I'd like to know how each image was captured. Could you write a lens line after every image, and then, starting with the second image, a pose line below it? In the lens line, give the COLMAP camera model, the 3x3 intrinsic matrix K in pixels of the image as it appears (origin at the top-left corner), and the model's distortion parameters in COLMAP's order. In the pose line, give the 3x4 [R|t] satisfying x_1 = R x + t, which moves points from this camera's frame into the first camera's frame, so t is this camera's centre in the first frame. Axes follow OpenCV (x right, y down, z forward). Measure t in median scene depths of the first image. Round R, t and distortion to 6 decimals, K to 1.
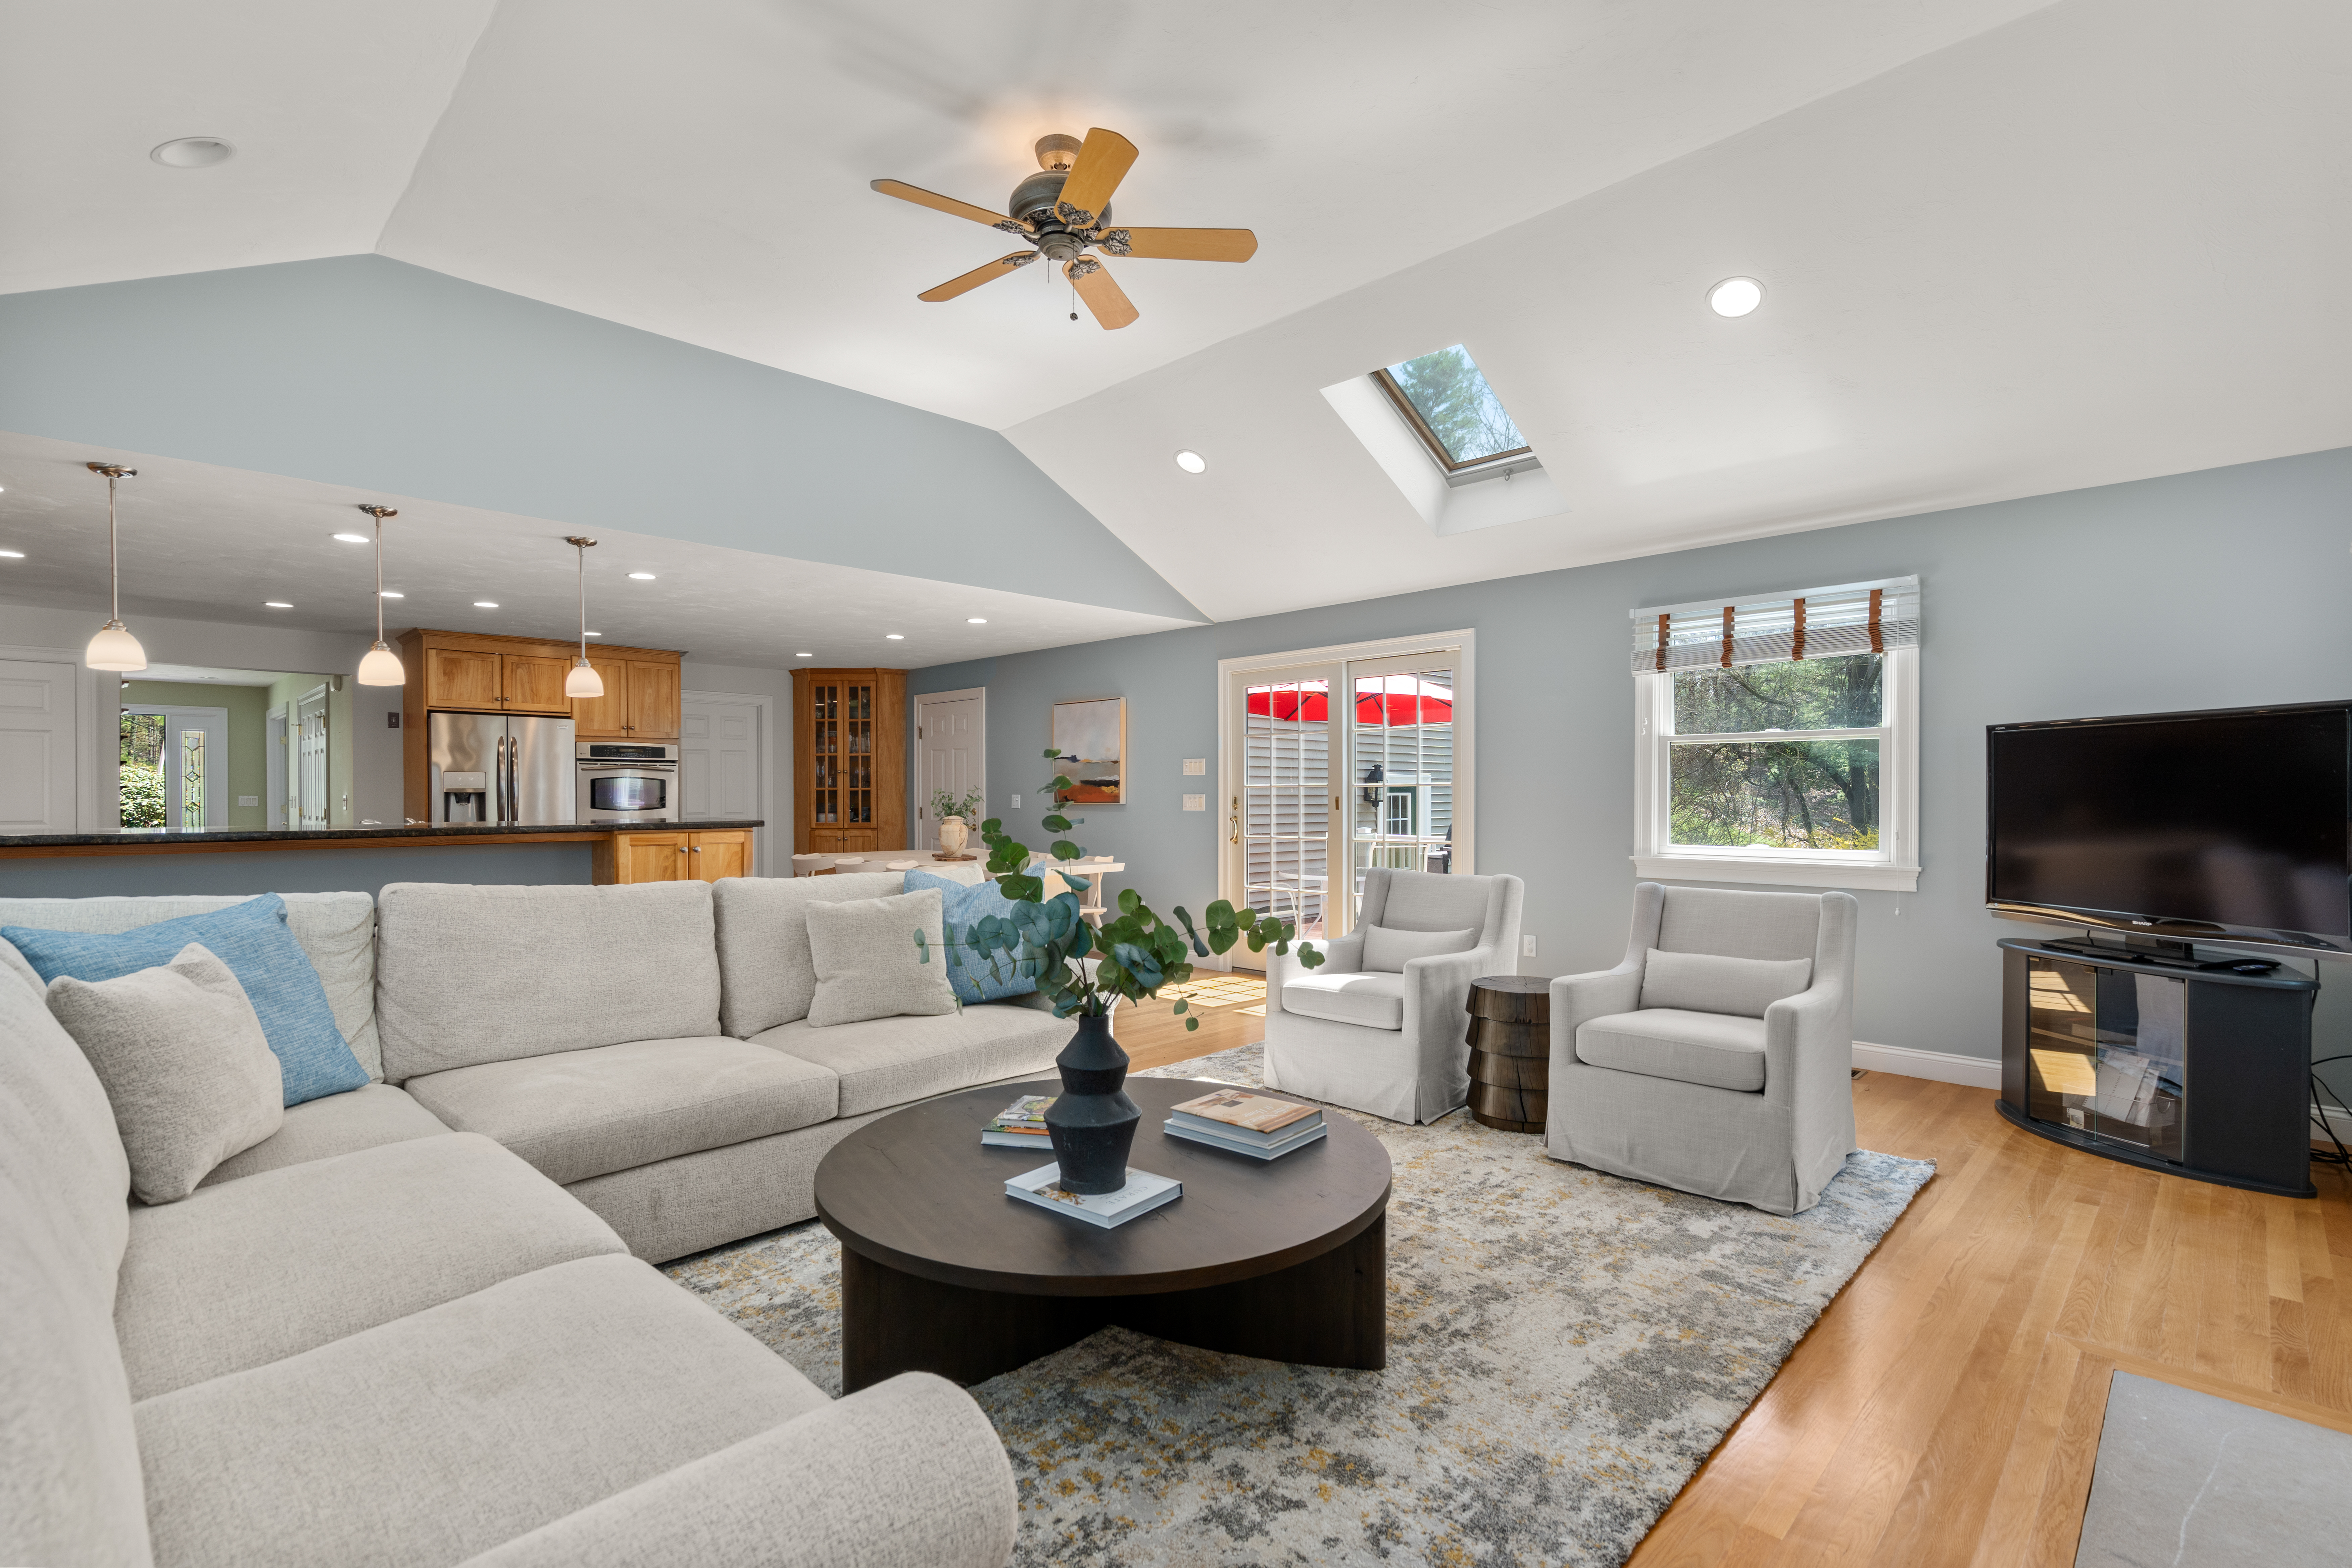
lens RADIAL K [[1075.8, 0, 1176.1], [0, 1075.8, 797.2], [0, 0, 1]] dist [-0.001160, 0.000639]
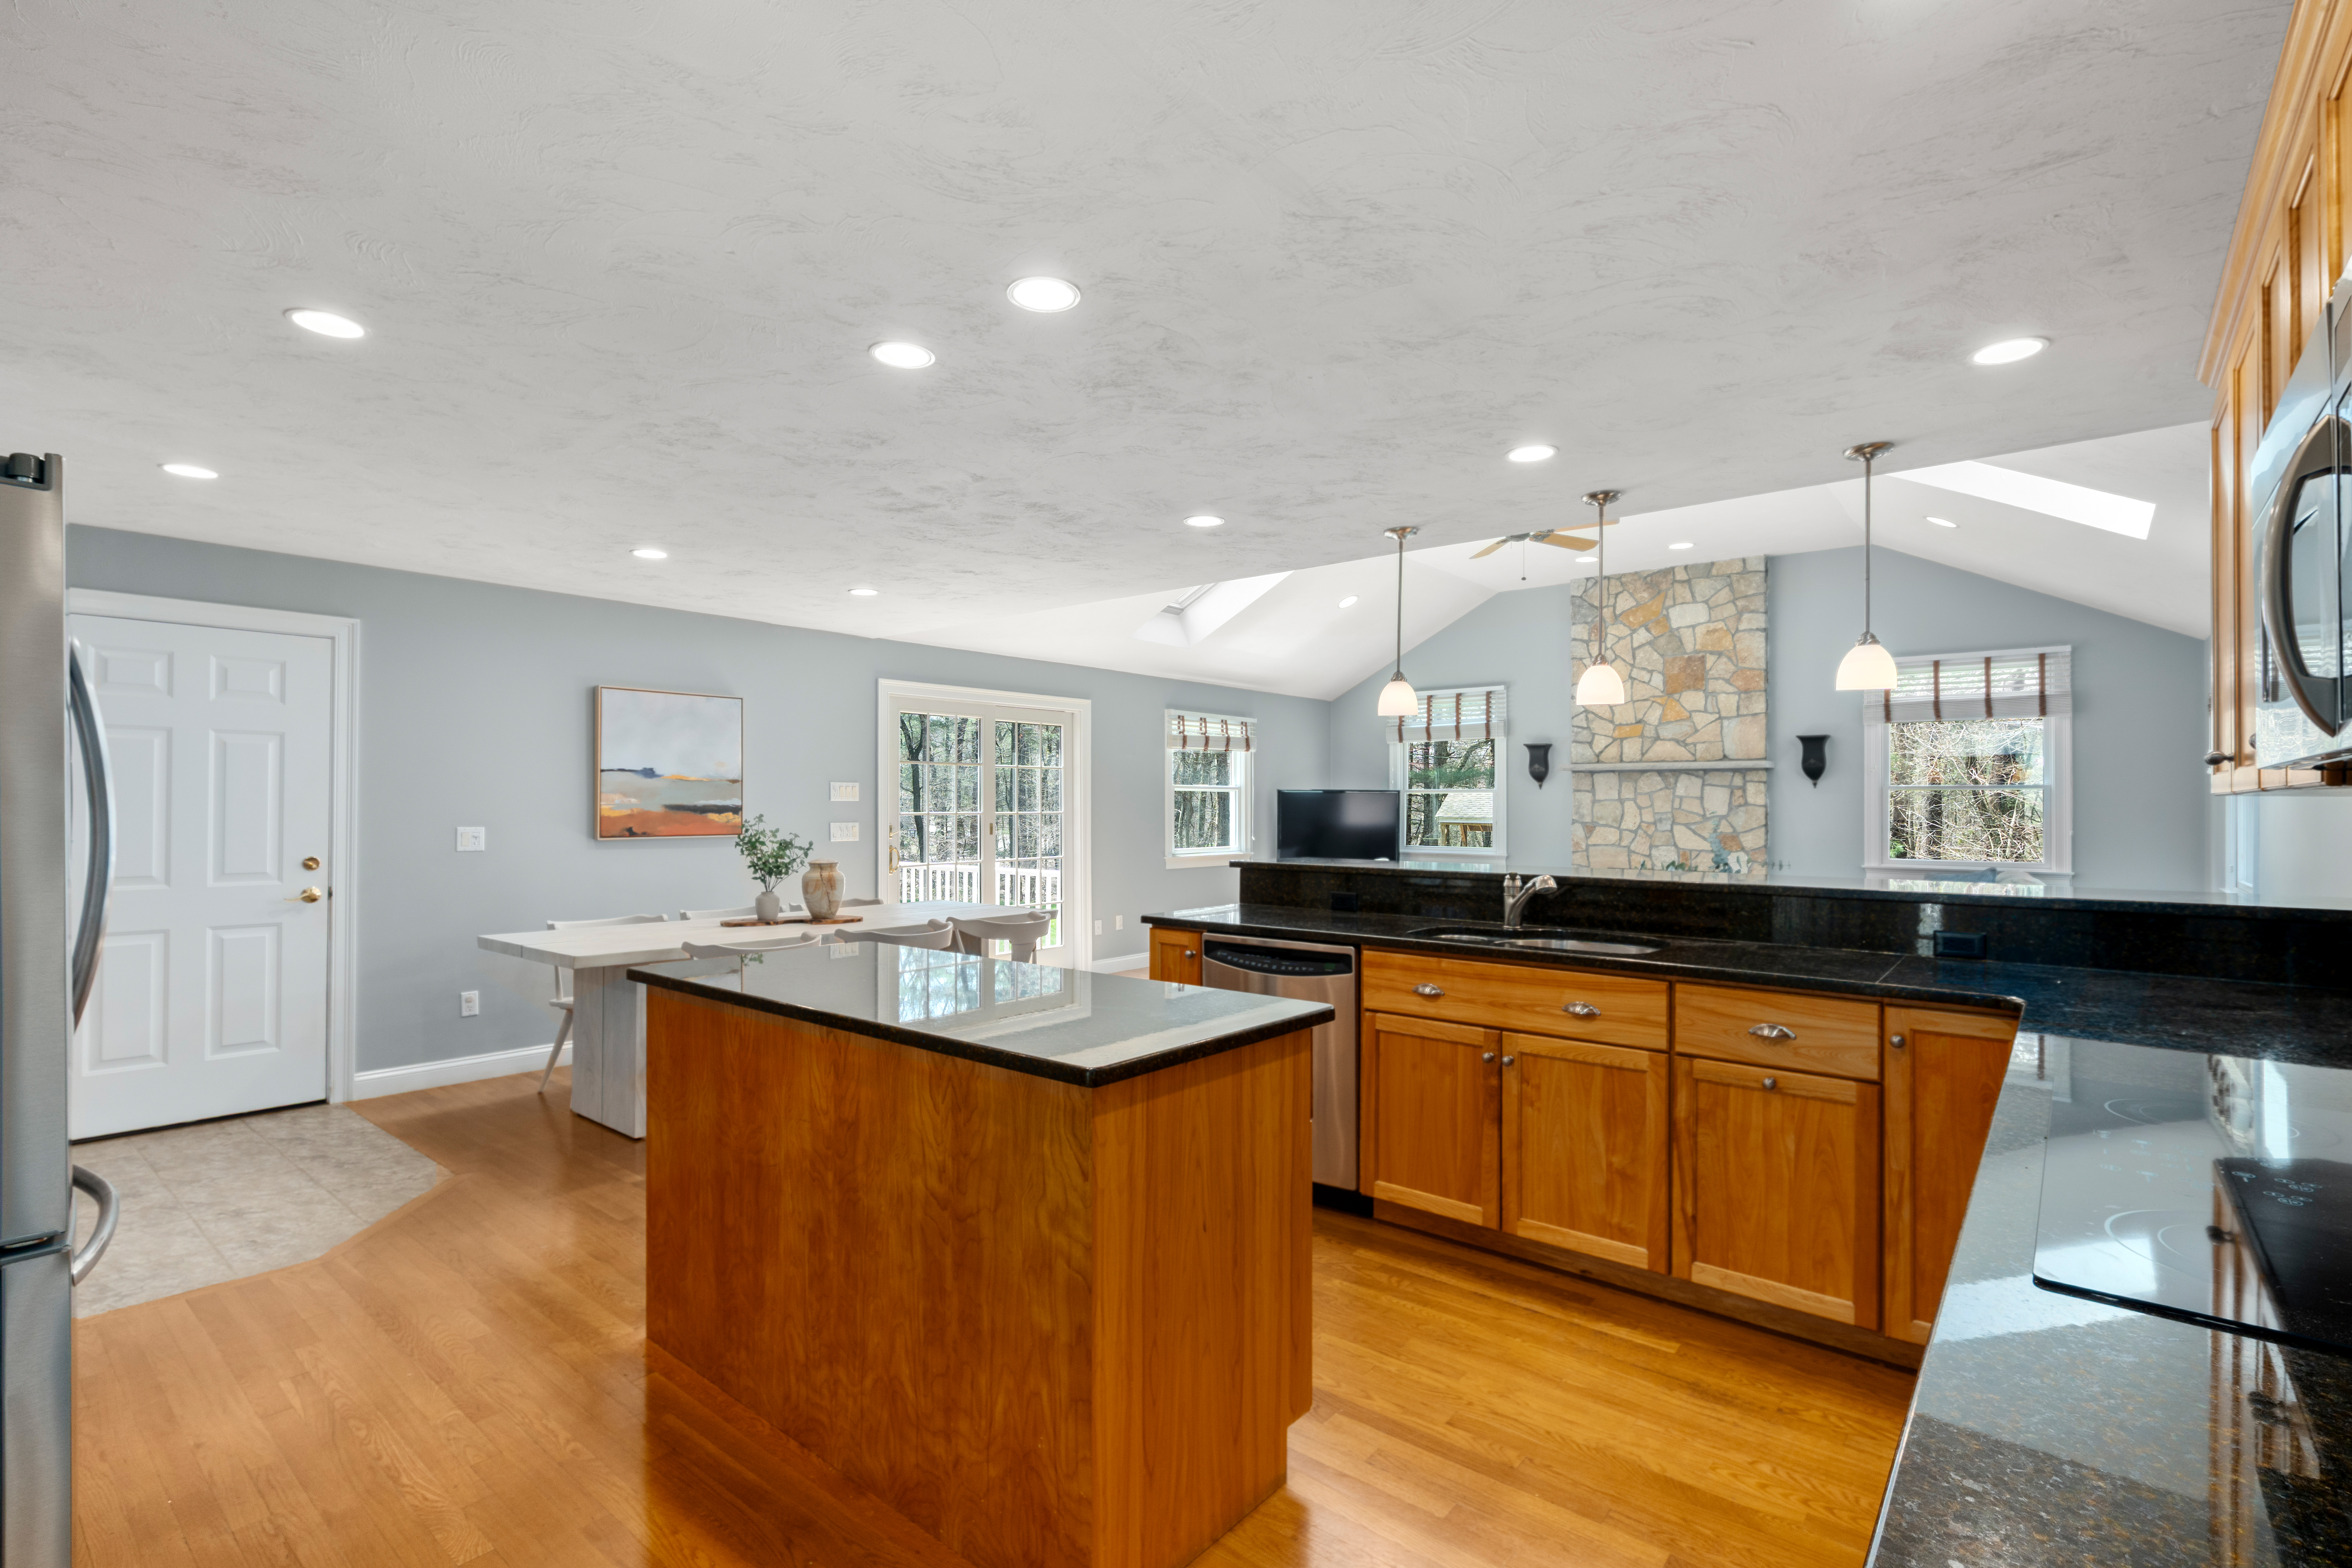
lens RADIAL K [[1075.8, 0, 1158.1], [0, 1075.8, 793.4], [0, 0, 1]] dist [-0.001160, 0.000639]
pose [[-0.069245, 0.011777, 0.997530, -1.257298], [-0.003045, 0.999923, -0.012017, -0.024281], [-0.997595, -0.003870, -0.069203, 1.154257]]
